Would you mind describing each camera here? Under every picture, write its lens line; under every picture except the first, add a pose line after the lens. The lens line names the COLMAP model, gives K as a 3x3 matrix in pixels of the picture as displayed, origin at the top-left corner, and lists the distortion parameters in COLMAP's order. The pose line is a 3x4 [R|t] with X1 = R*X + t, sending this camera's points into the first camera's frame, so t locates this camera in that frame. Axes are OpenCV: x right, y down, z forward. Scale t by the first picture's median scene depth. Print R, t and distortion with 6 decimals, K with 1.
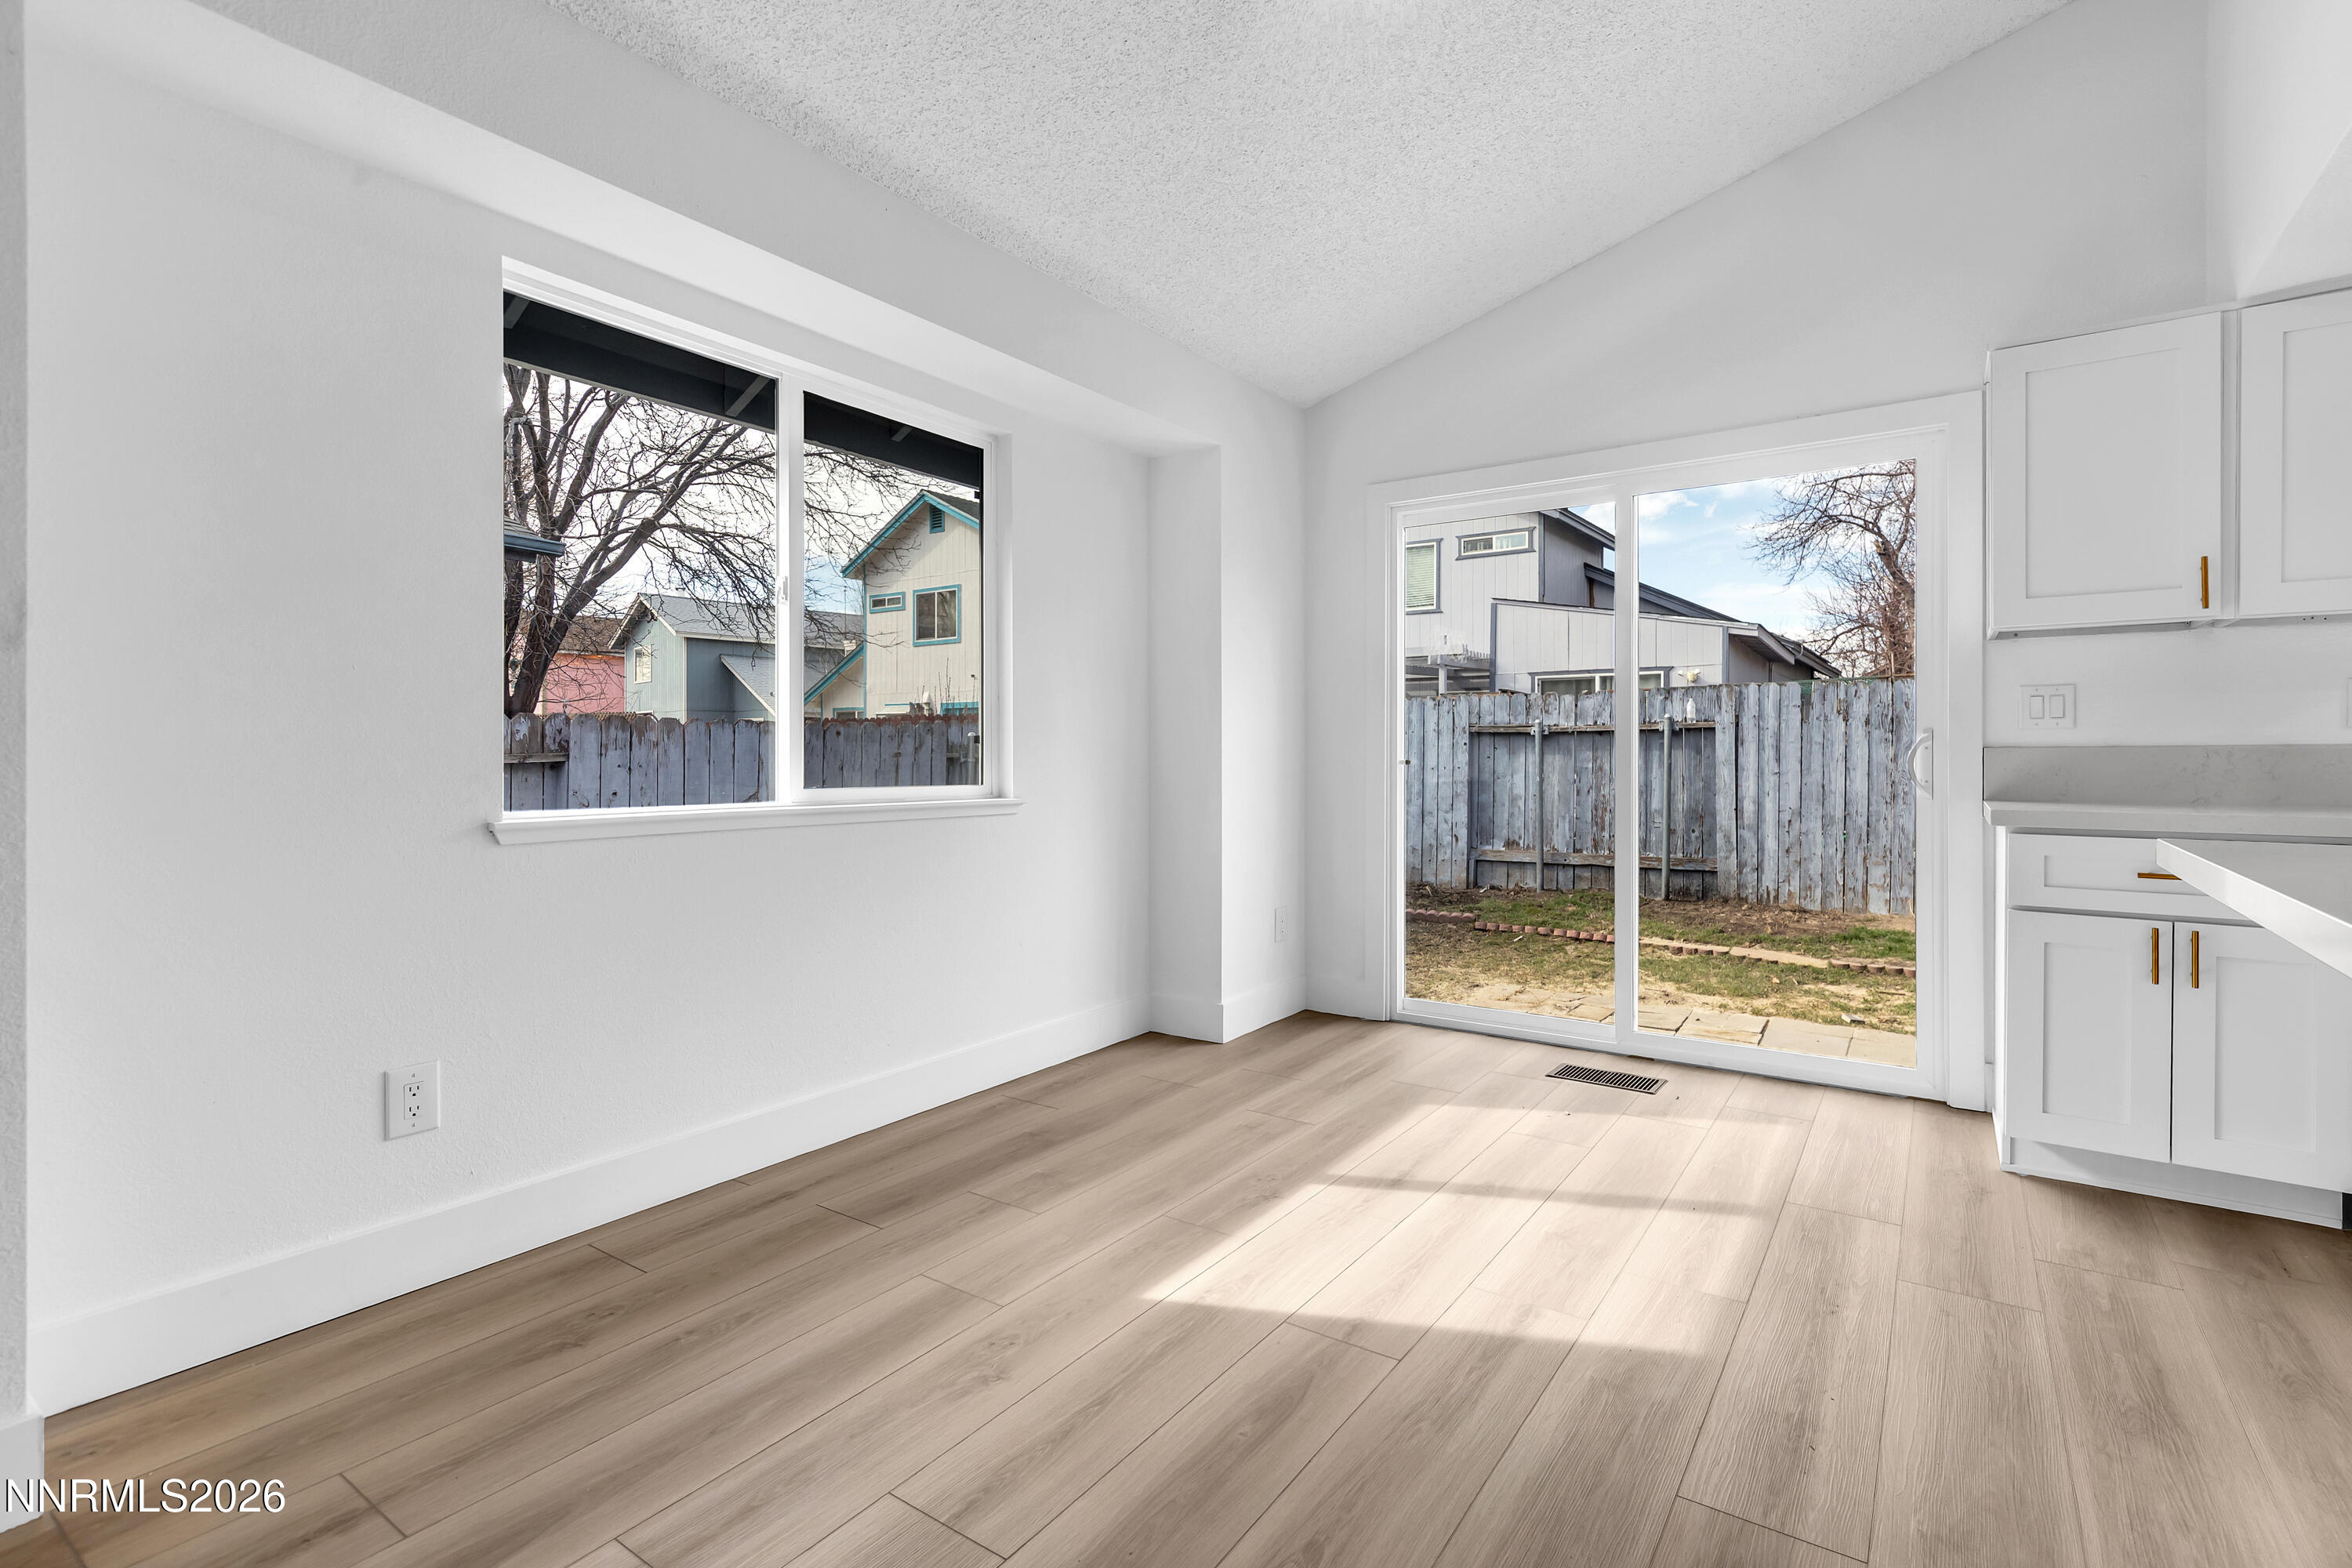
lens RADIAL K [[1067.4, 0, 1186.3], [0, 1067.4, 764.3], [0, 0, 1]] dist [-0.002286, -0.000331]
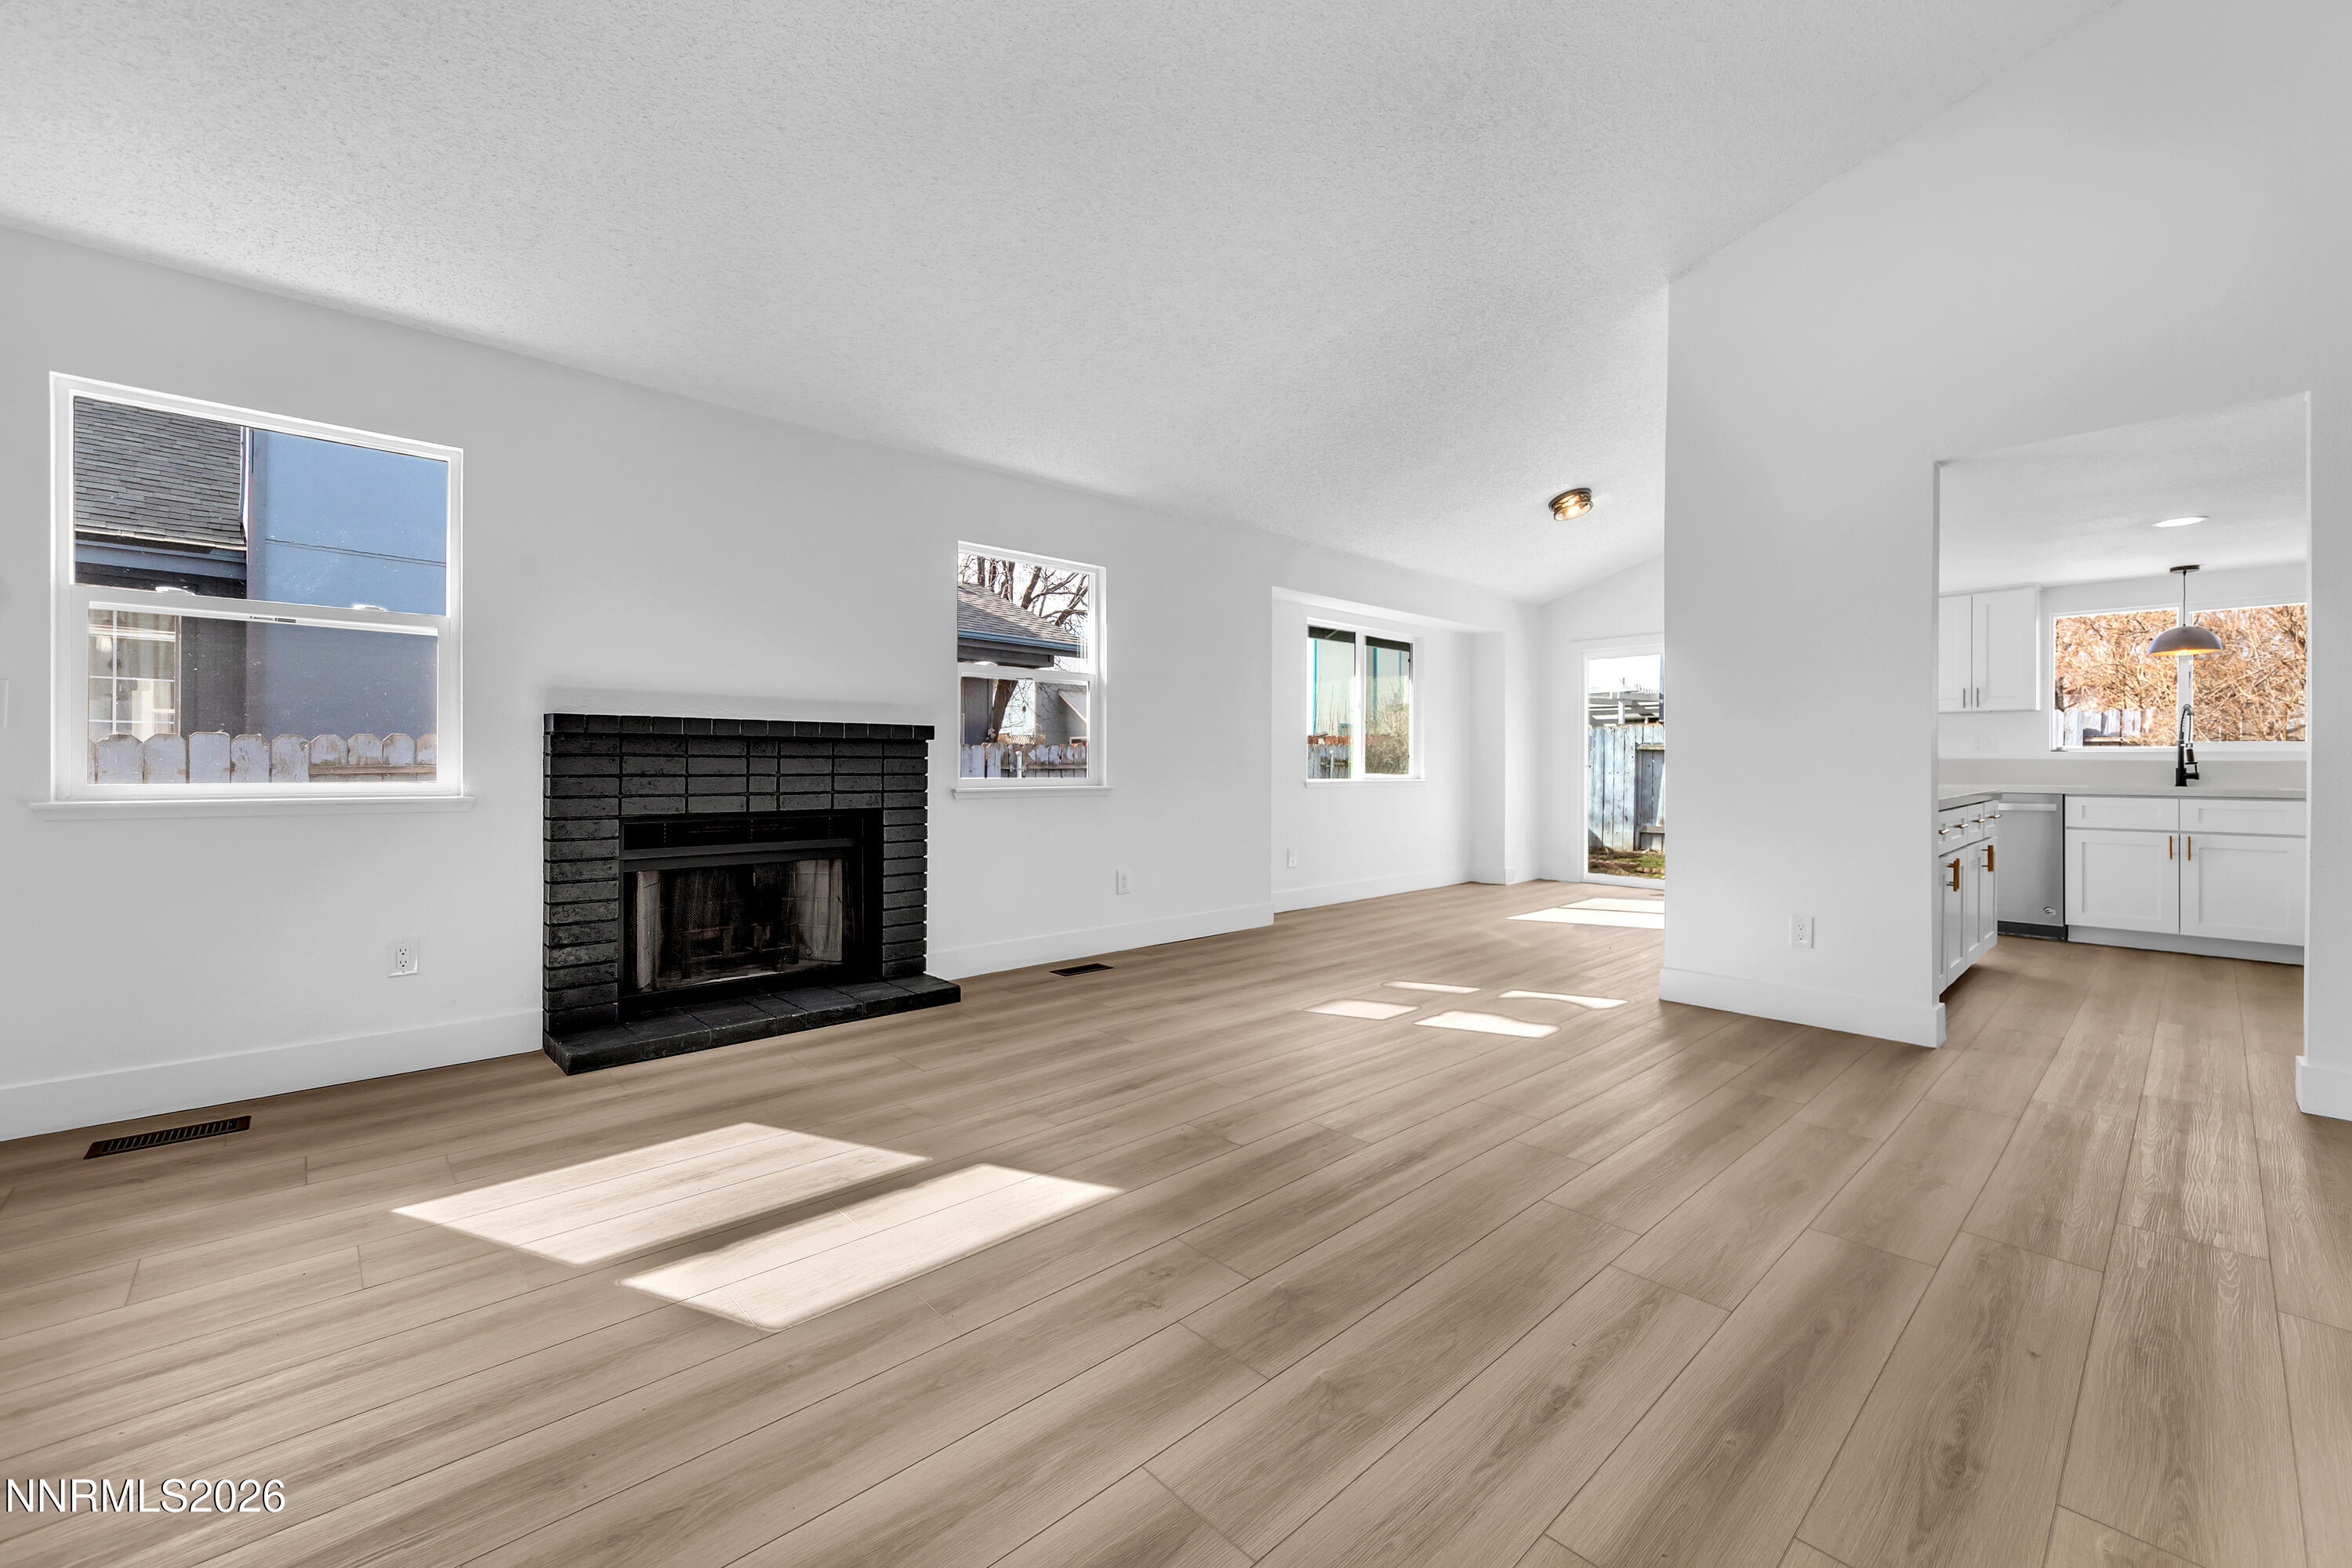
lens RADIAL K [[969.2, 0, 1204.8], [0, 969.2, 758.4], [0, 0, 1]] dist [0.009268, -0.000282]
pose [[0.983546, -0.000276, -0.180656, -0.105847], [-0.002449, 0.999887, -0.014860, 0.007315], [0.180640, 0.015058, 0.983434, -0.568043]]
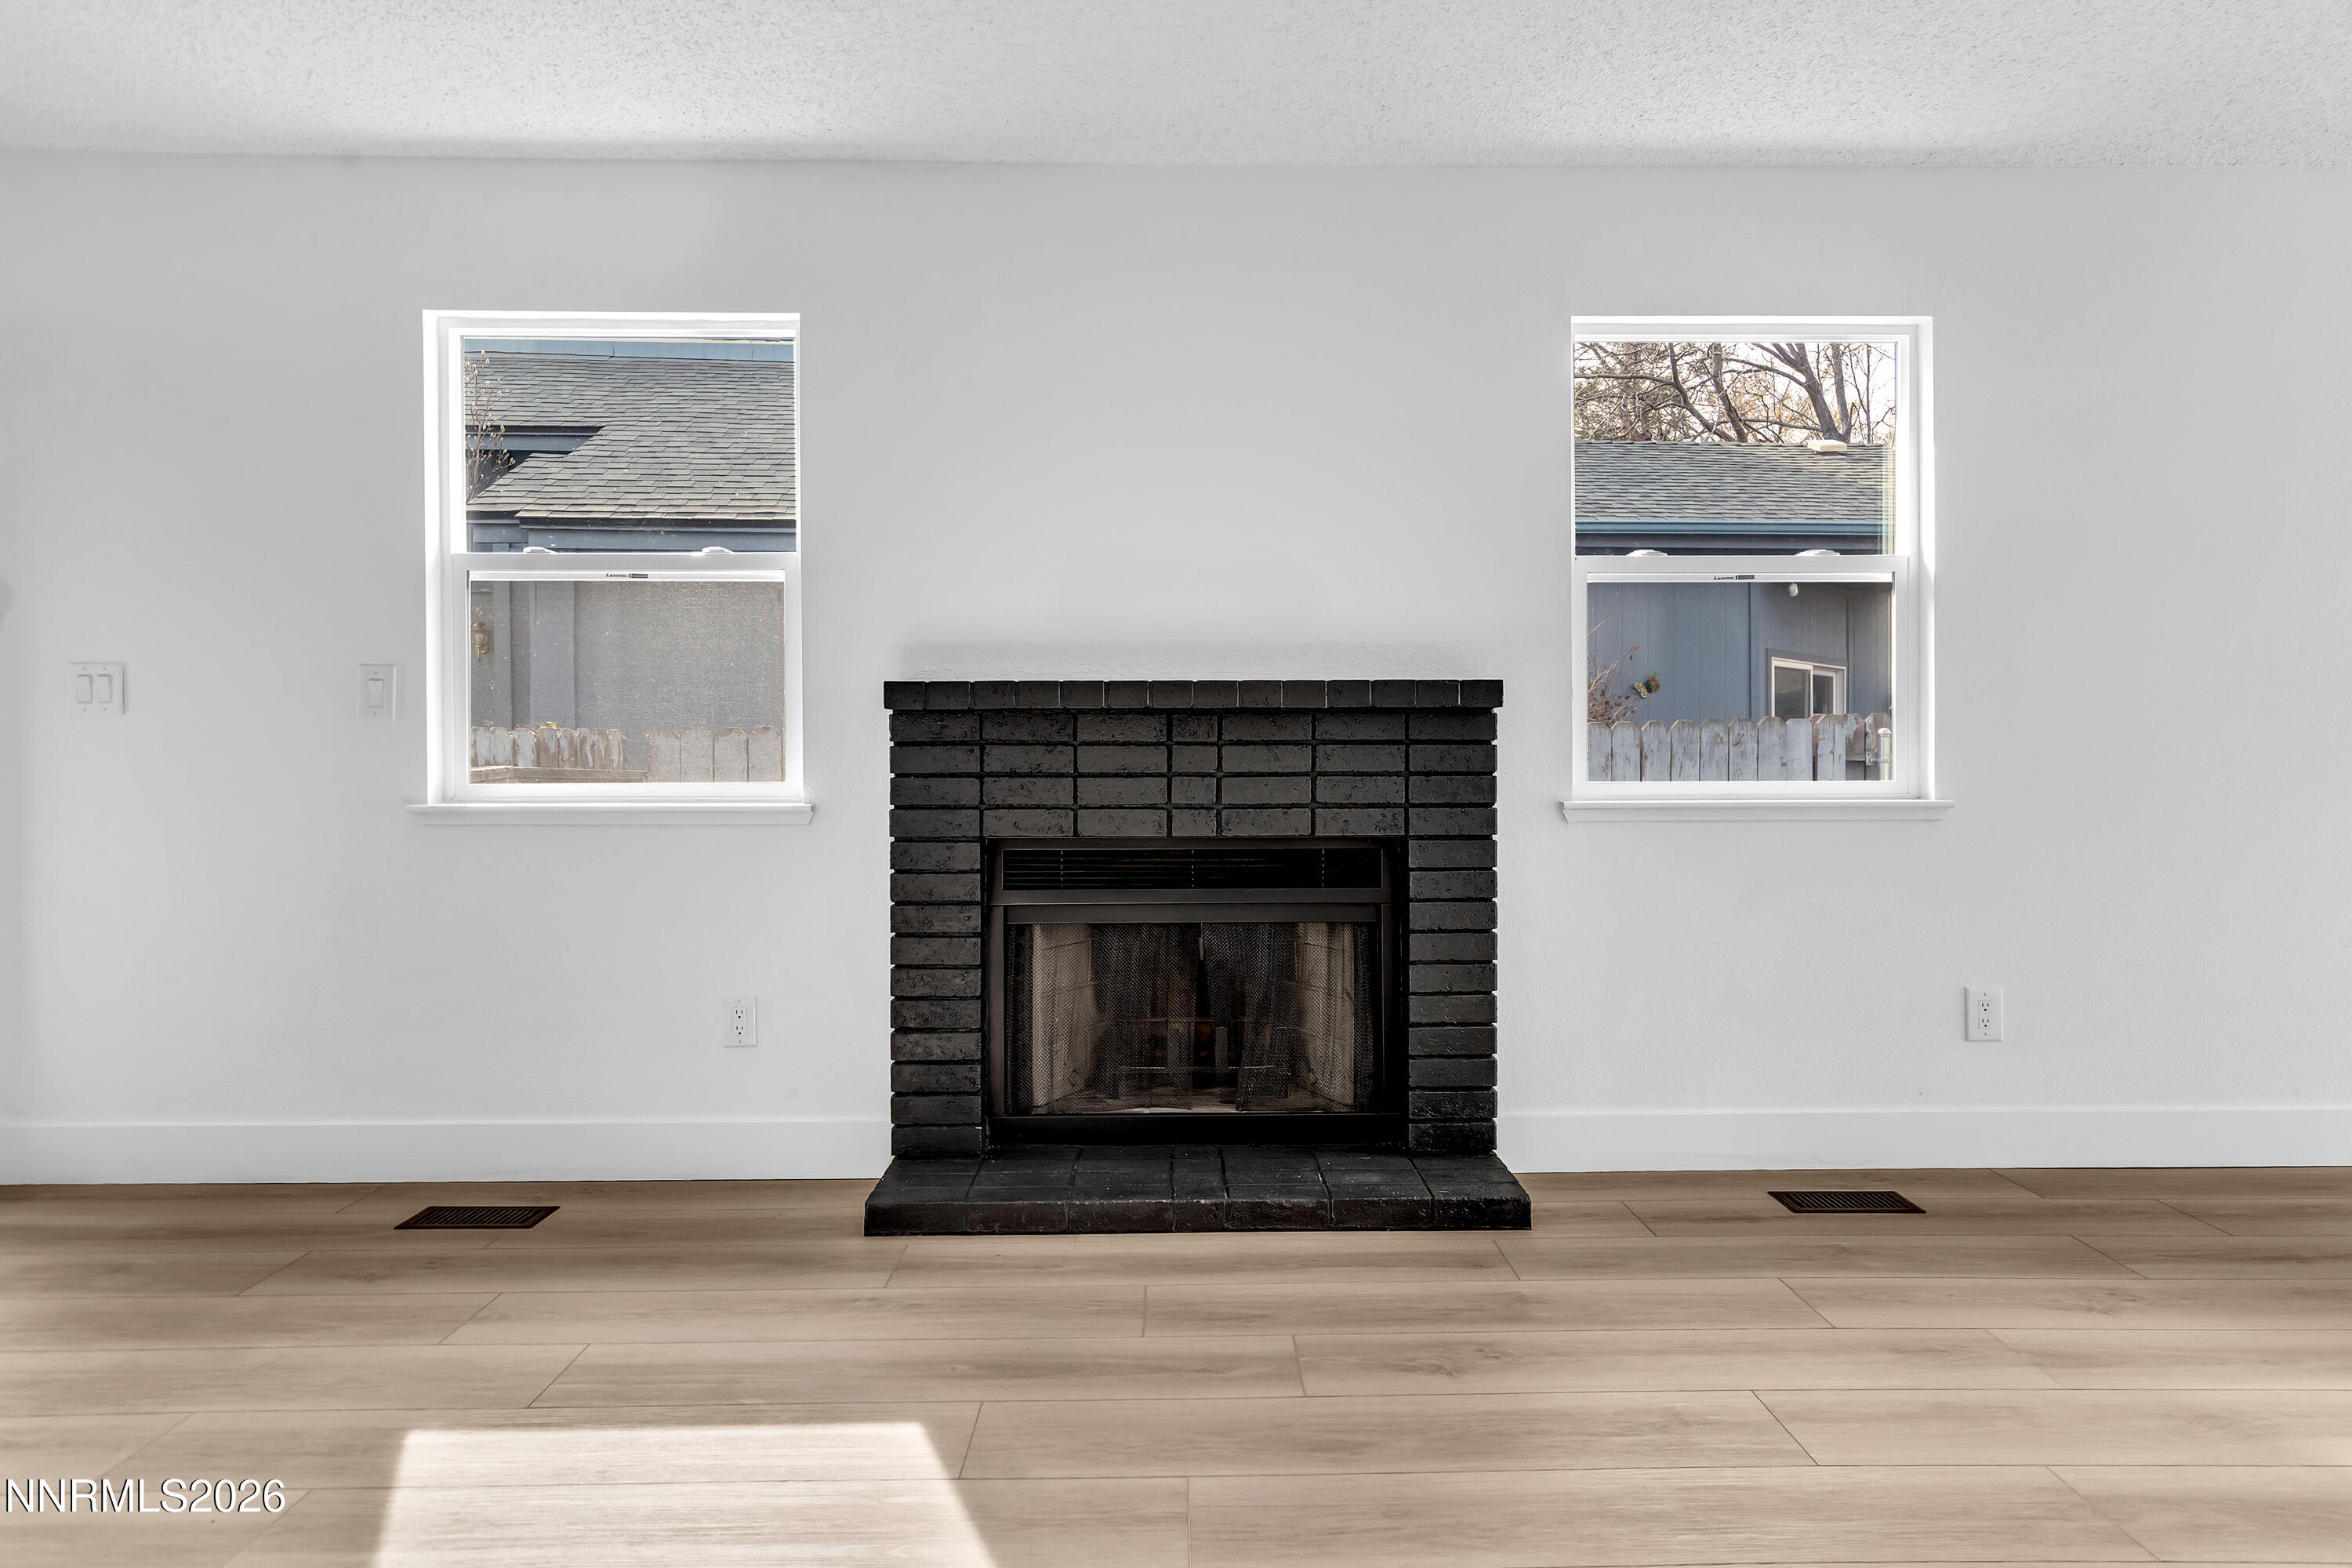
lens RADIAL K [[1377.5, 0, 1194.8], [0, 1377.5, 759.2], [0, 0, 1]] dist [0.003784, 0.000815]
pose [[0.598253, -0.003210, -0.801301, -0.087139], [-0.001625, 0.999985, -0.005219, 0.006595], [0.801305, 0.004424, 0.598239, -0.372844]]
